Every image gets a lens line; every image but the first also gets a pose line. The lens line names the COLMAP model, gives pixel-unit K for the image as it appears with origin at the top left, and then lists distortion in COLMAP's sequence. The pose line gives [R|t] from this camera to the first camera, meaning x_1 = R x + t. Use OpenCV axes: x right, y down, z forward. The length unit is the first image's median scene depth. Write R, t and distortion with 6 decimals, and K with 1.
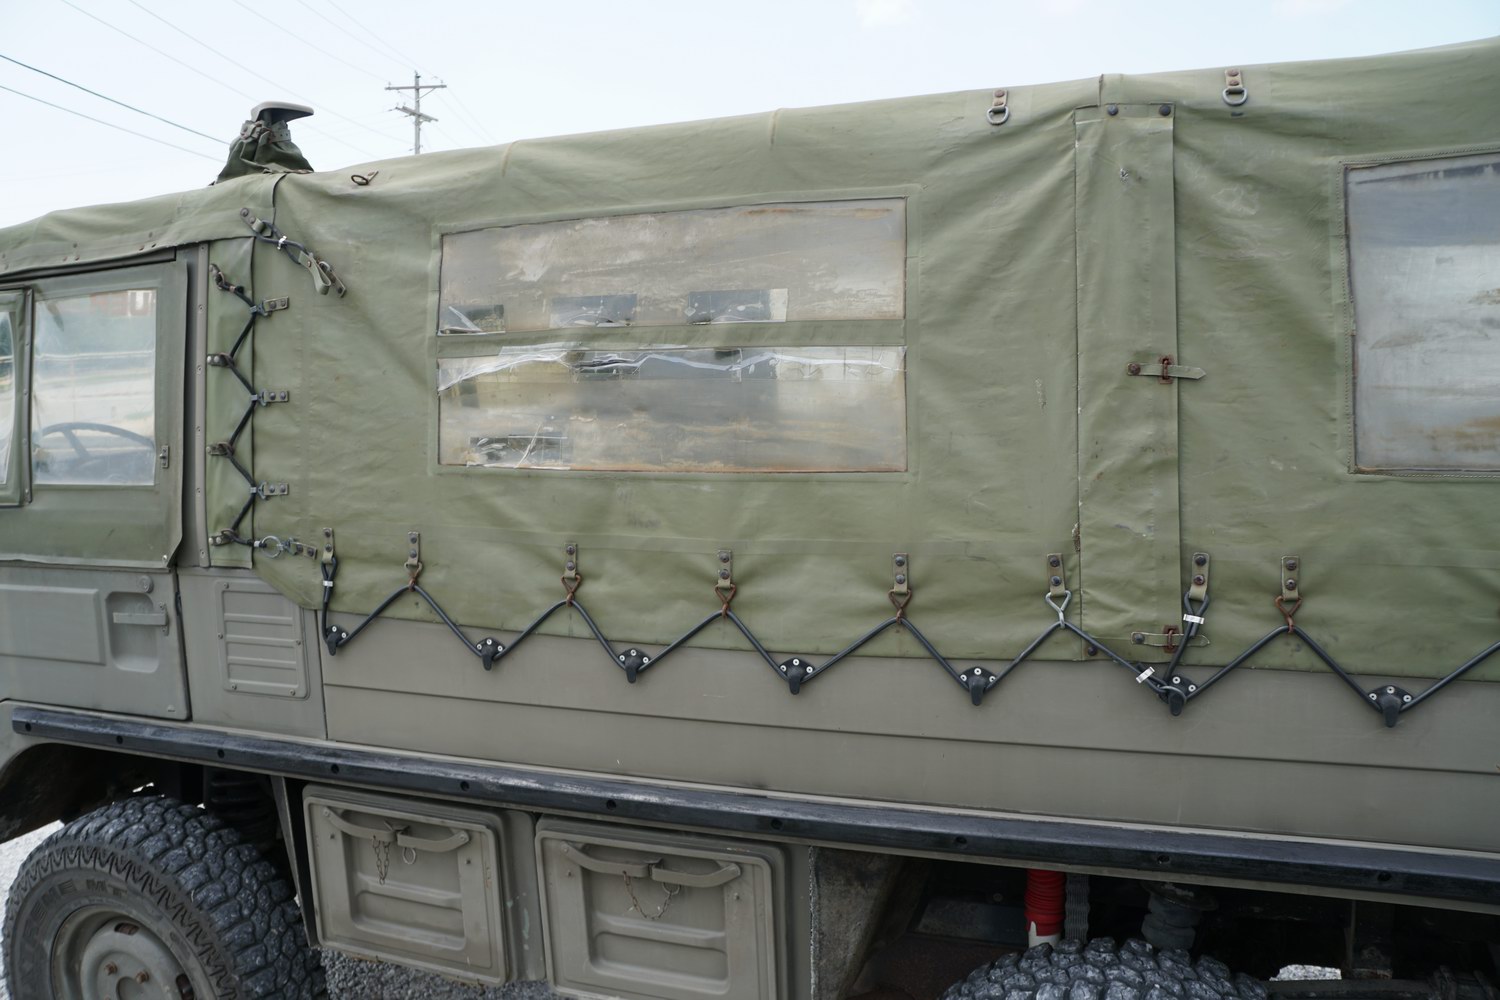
lens RADIAL K [[1187.7, 0, 750.0], [0, 1187.7, 500.0], [0, 0, 1]] dist [-0.174337, 0.128141]
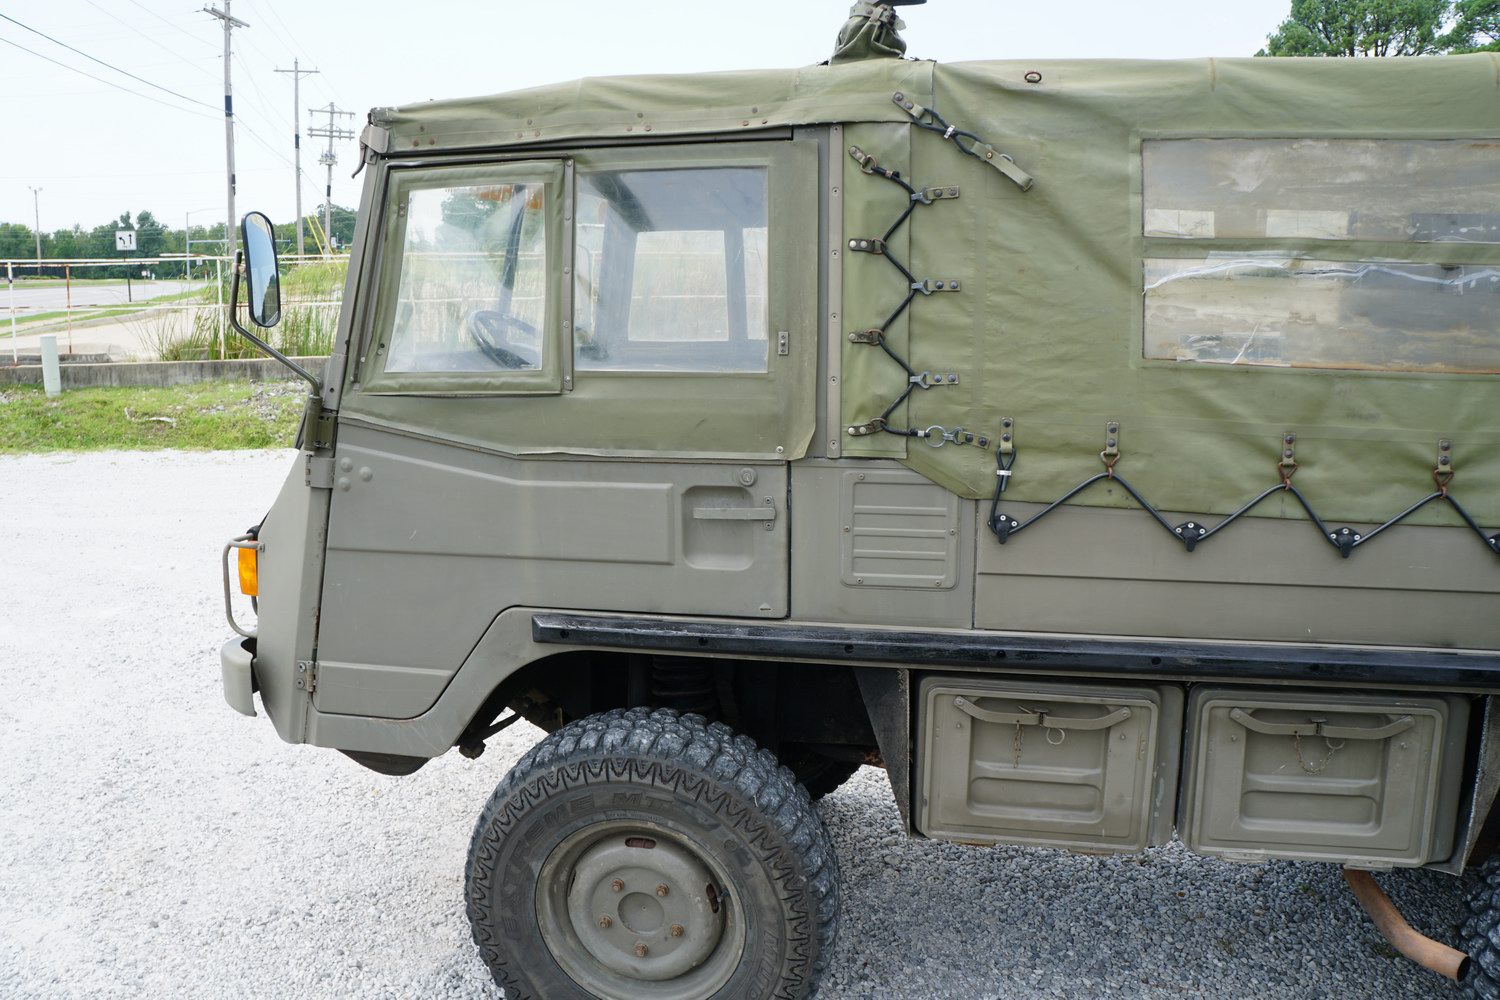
lens RADIAL K [[1187.7, 0, 750.0], [0, 1187.7, 500.0], [0, 0, 1]] dist [-0.174337, 0.128141]
pose [[0.984866, 0.004420, 0.173263, -0.773562], [-0.013169, 0.998693, 0.049379, 0.048488], [-0.172818, -0.050913, 0.983637, 0.025821]]
